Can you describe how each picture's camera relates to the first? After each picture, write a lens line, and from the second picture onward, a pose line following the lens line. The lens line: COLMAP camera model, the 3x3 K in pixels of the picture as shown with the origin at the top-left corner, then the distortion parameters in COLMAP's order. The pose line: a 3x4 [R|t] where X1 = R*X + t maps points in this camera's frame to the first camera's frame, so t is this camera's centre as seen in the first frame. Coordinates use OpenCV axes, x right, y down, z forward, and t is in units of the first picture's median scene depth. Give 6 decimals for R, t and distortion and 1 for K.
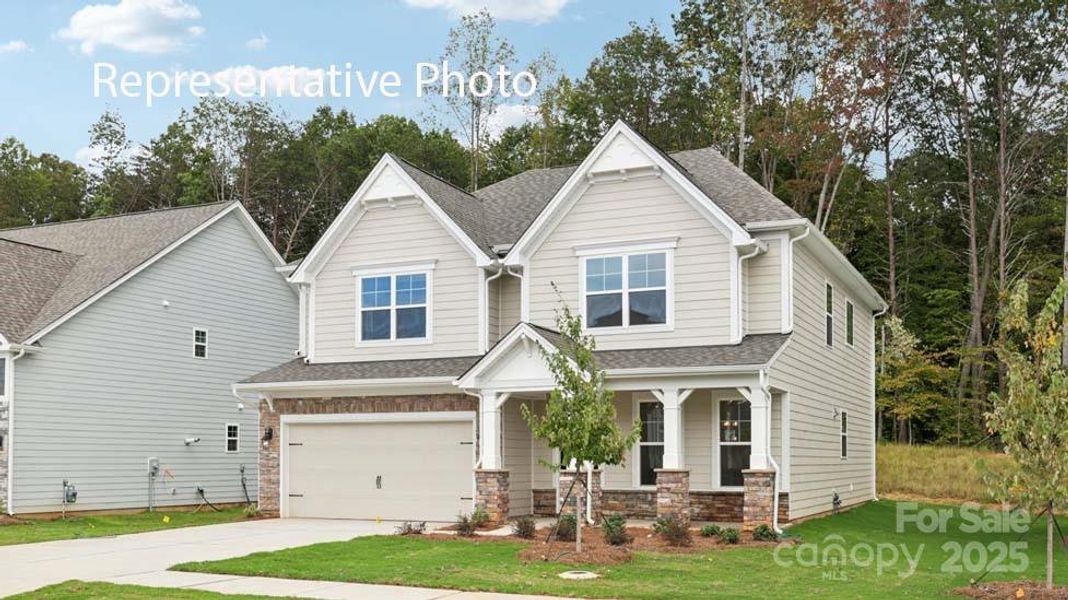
lens RADIAL K [[1030.7, 0, 555.6], [0, 1030.7, 416.6], [0, 0, 1]] dist [0.072030, 0.004352]
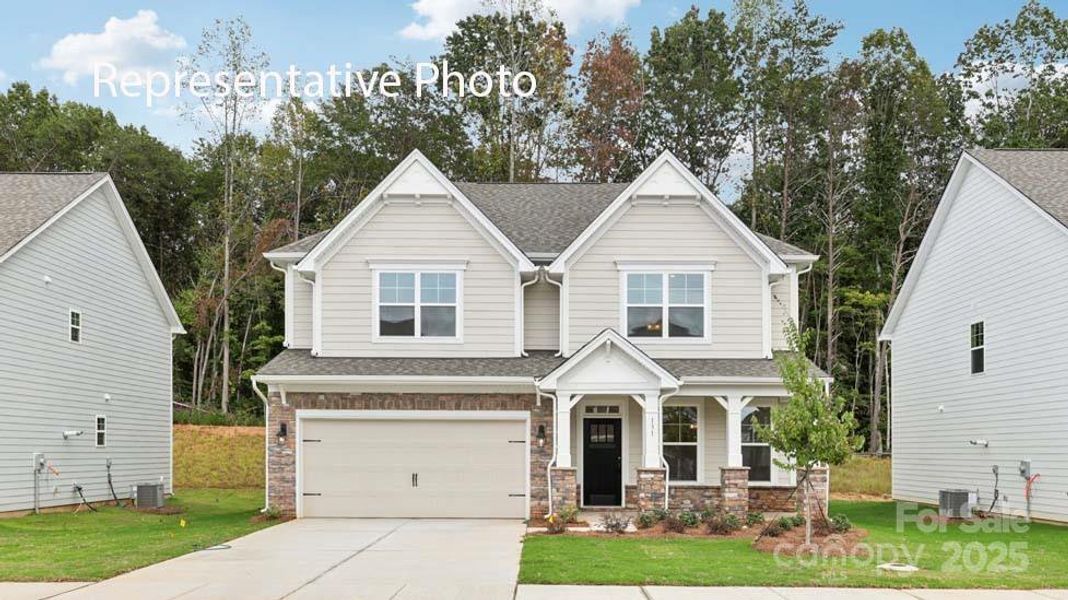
lens RADIAL K [[850.7, 0, 540.0], [0, 850.7, 438.7], [0, 0, 1]] dist [0.007014, 0.129545]
pose [[0.911958, 0.010371, 0.410152, -0.391933], [-0.021007, 0.999550, 0.021434, 0.003791], [-0.409745, -0.028163, 0.911765, 0.201175]]
